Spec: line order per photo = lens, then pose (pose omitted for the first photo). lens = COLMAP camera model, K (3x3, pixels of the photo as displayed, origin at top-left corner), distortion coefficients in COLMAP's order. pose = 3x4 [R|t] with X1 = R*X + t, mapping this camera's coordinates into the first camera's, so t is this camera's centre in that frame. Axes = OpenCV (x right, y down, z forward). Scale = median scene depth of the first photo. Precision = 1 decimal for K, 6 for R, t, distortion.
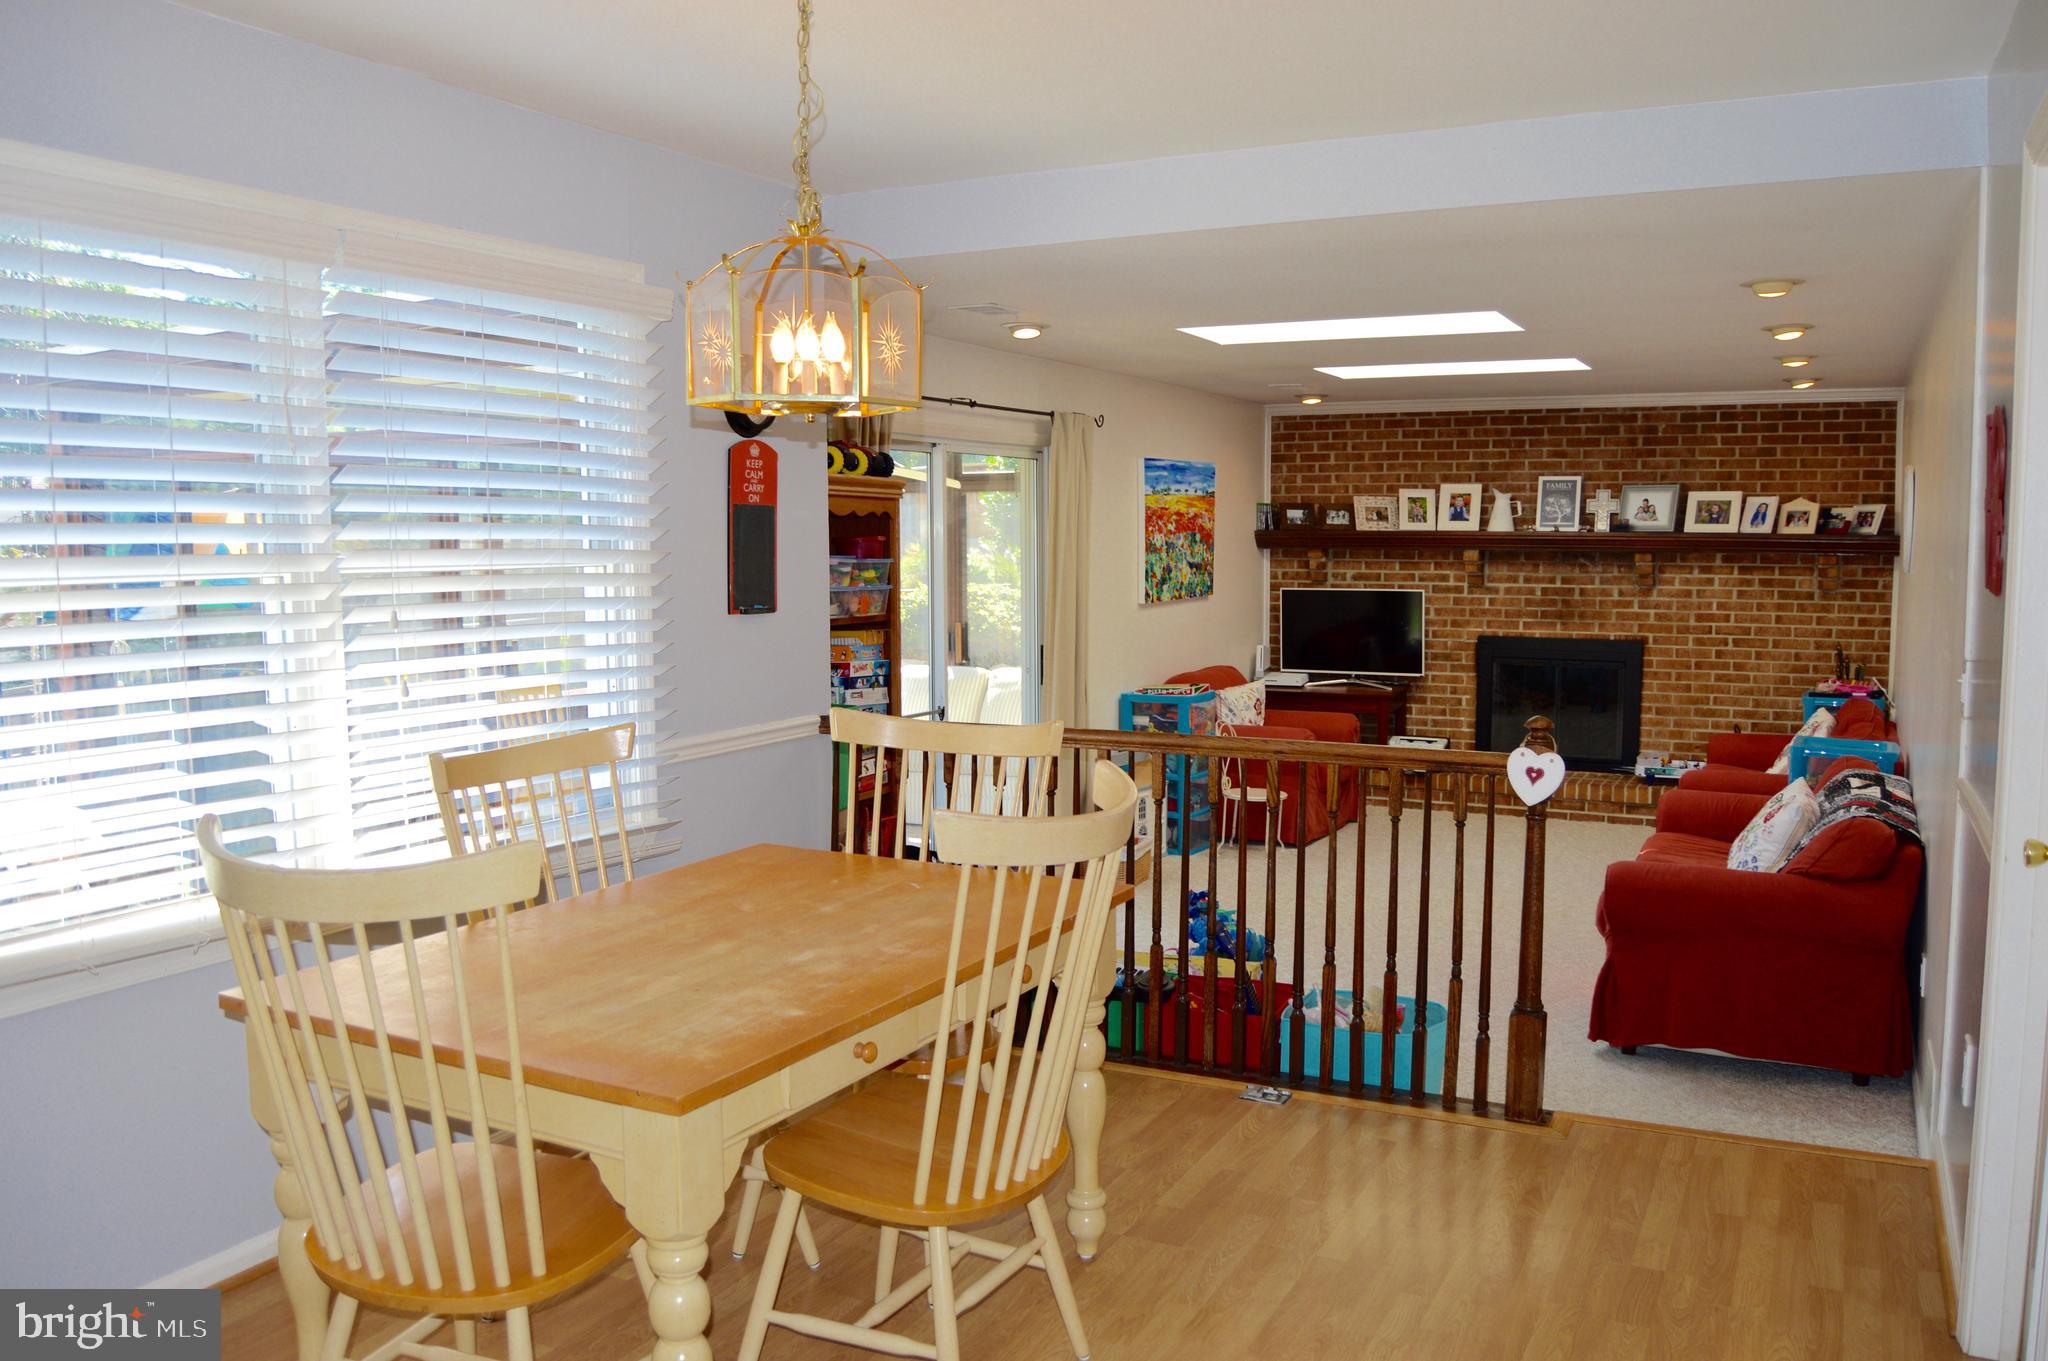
lens RADIAL K [[1631.5, 0, 1023.5], [0, 1631.5, 684.5], [0, 0, 1]] dist [-0.088729, 0.027249]
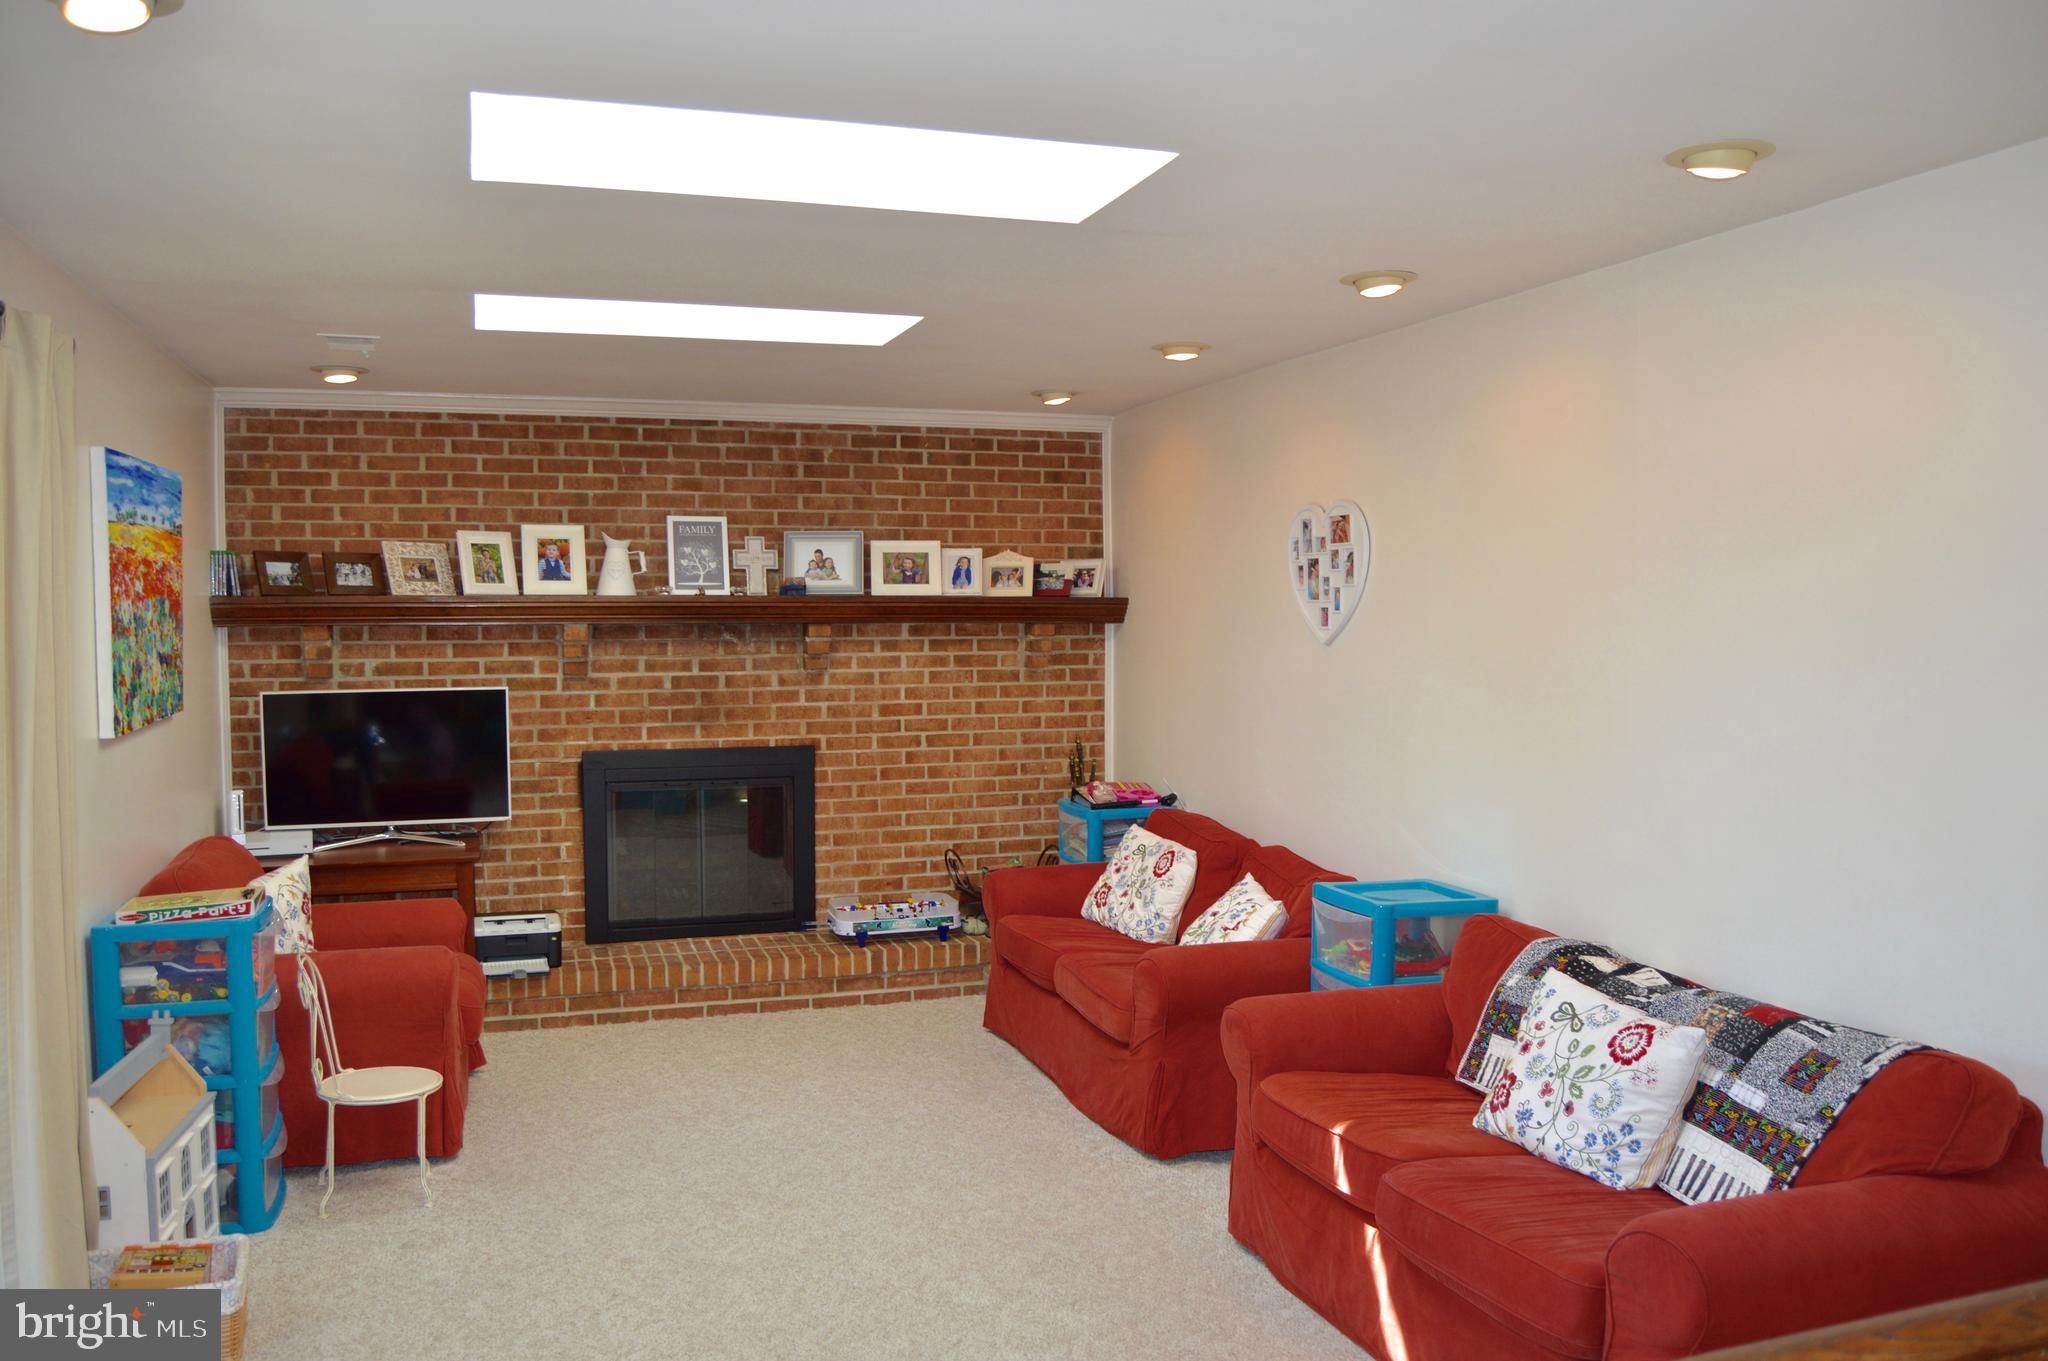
lens RADIAL K [[1631.5, 0, 1027.4], [0, 1631.5, 684.1], [0, 0, 1]] dist [-0.088729, 0.027249]
pose [[0.701314, -0.034757, 0.712004, -0.070059], [0.068148, 0.997505, -0.018430, -0.035322], [-0.709587, 0.061447, 0.701933, 0.424358]]
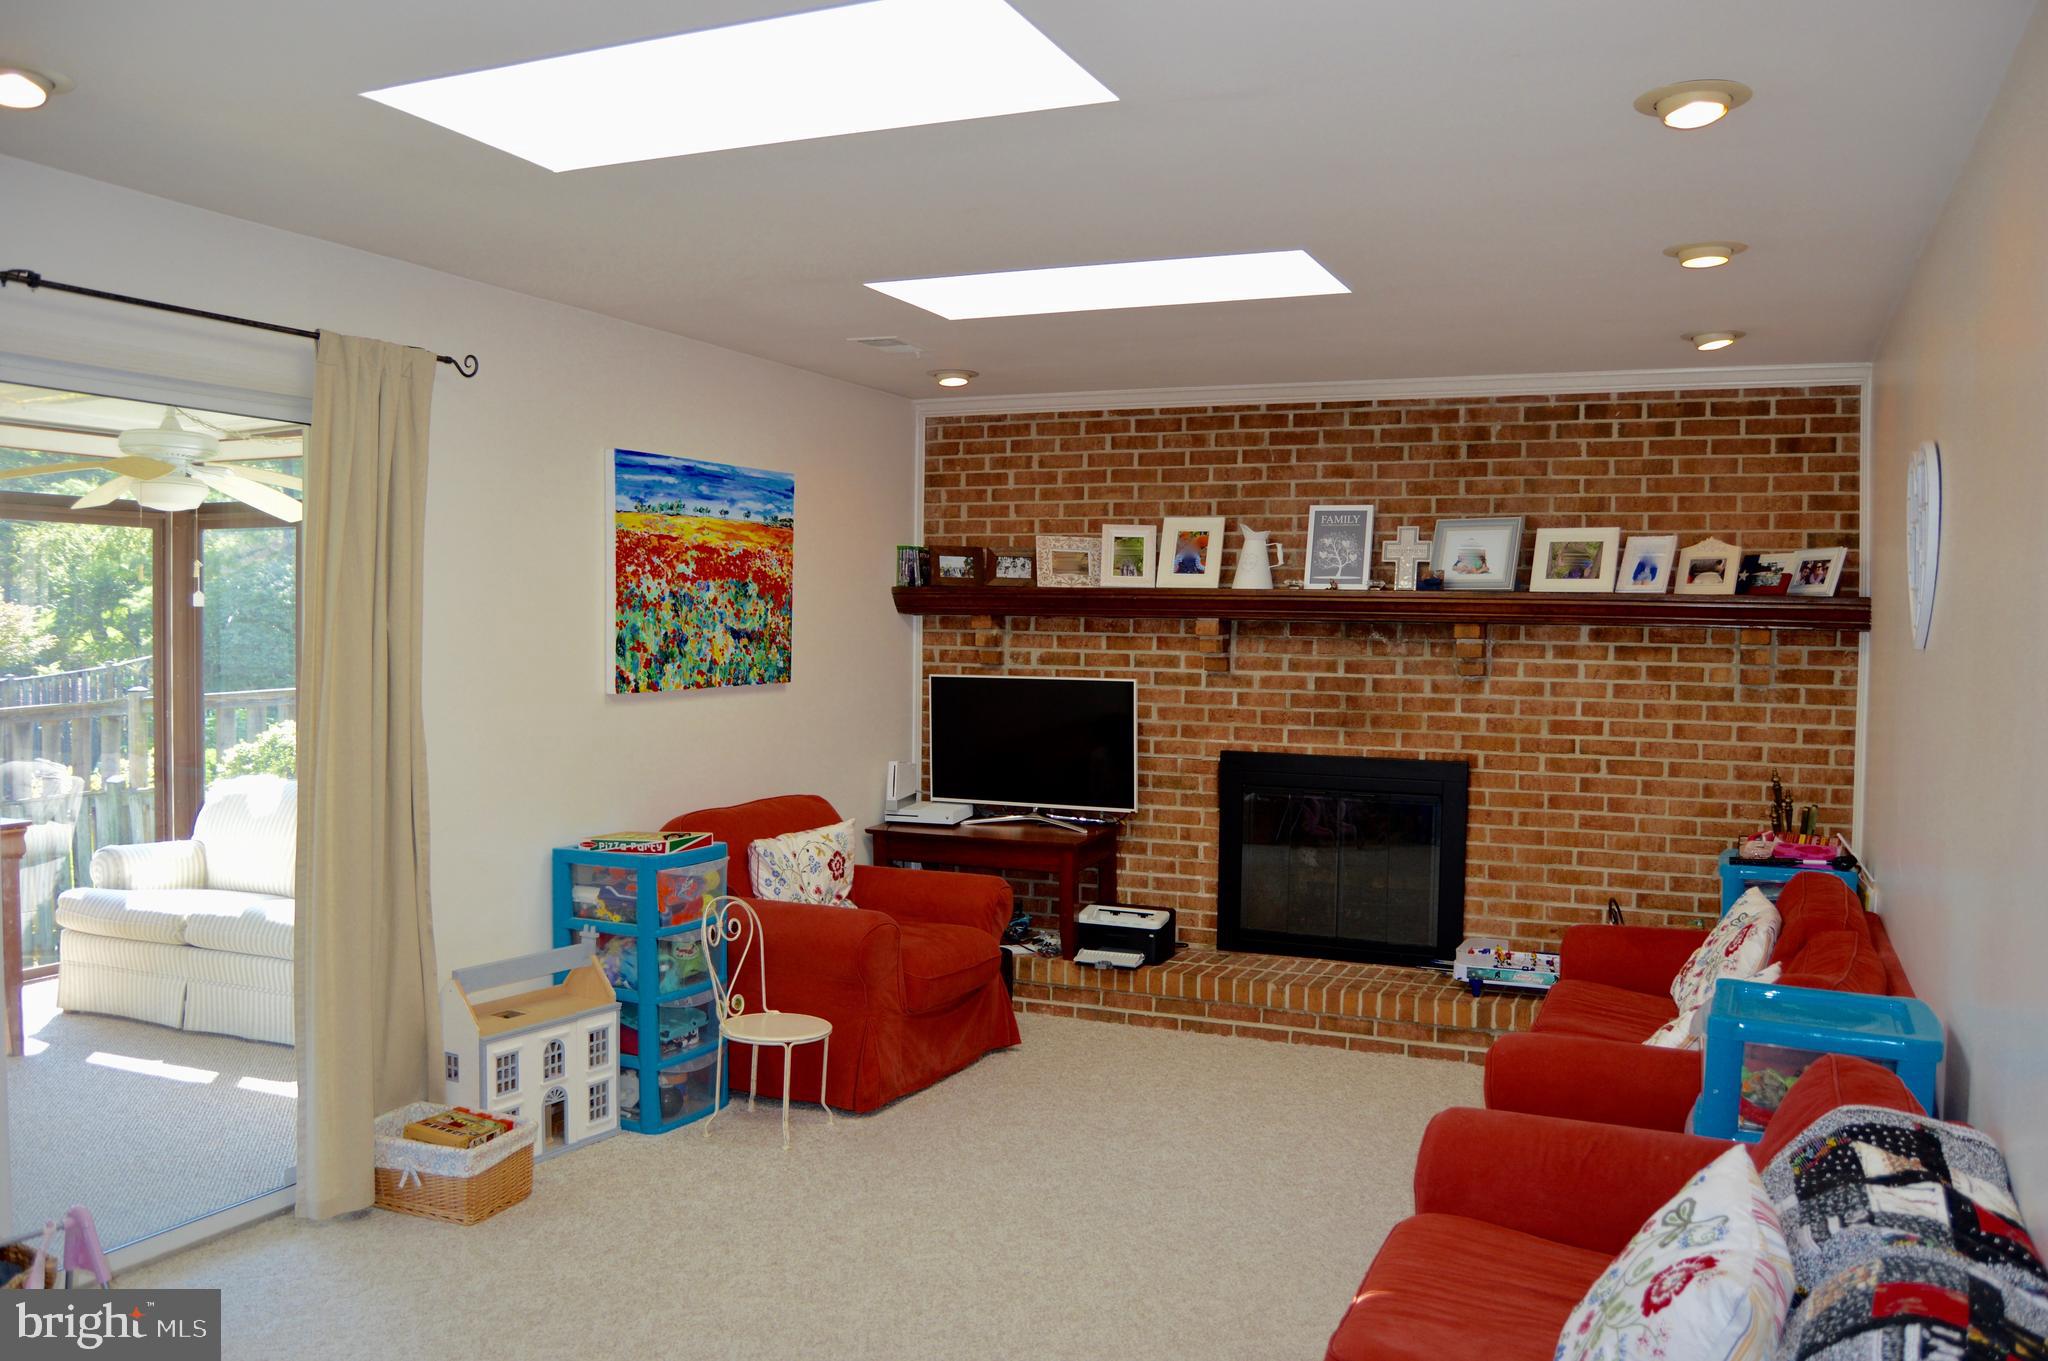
lens RADIAL K [[1631.5, 0, 1021.5], [0, 1631.5, 683.5], [0, 0, 1]] dist [-0.088729, 0.027249]
pose [[0.998462, 0.014283, 0.053562, 0.176135], [-0.011150, 0.998234, -0.058343, -0.019216], [-0.054301, 0.057656, 0.996859, 0.375044]]
